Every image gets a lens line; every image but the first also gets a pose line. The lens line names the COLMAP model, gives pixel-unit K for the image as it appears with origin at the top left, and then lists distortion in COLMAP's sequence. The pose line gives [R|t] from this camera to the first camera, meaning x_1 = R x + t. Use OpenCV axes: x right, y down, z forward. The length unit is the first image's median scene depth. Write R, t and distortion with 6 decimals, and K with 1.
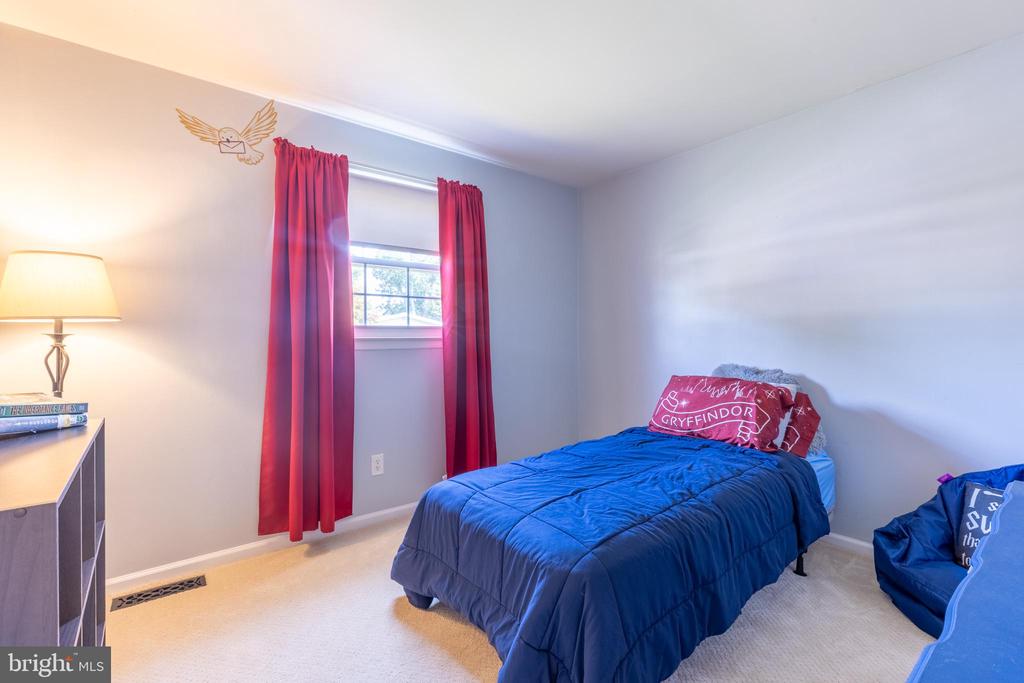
lens RADIAL K [[456.6, 0, 515.7], [0, 456.6, 342.3], [0, 0, 1]] dist [0.000112, 0.000362]
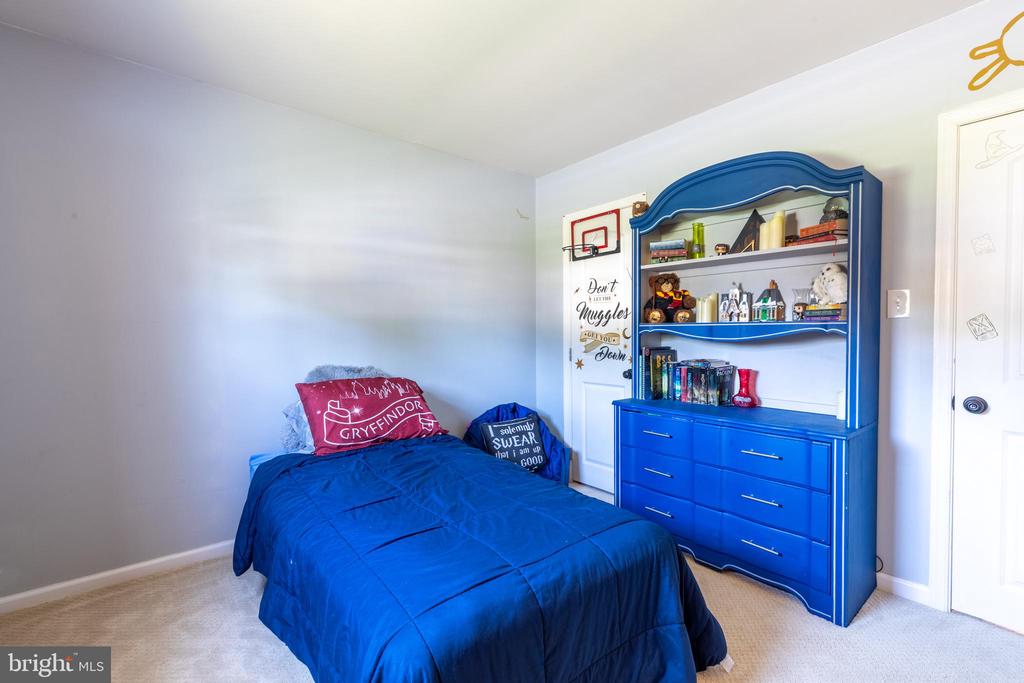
lens RADIAL K [[456.6, 0, 515.7], [0, 456.6, 342.3], [0, 0, 1]] dist [0.000112, 0.000362]
pose [[-0.022814, -0.011008, 0.999679, -0.524793], [0.011717, 0.999868, 0.011278, -0.004876], [-0.999671, 0.011971, -0.022682, 0.722398]]
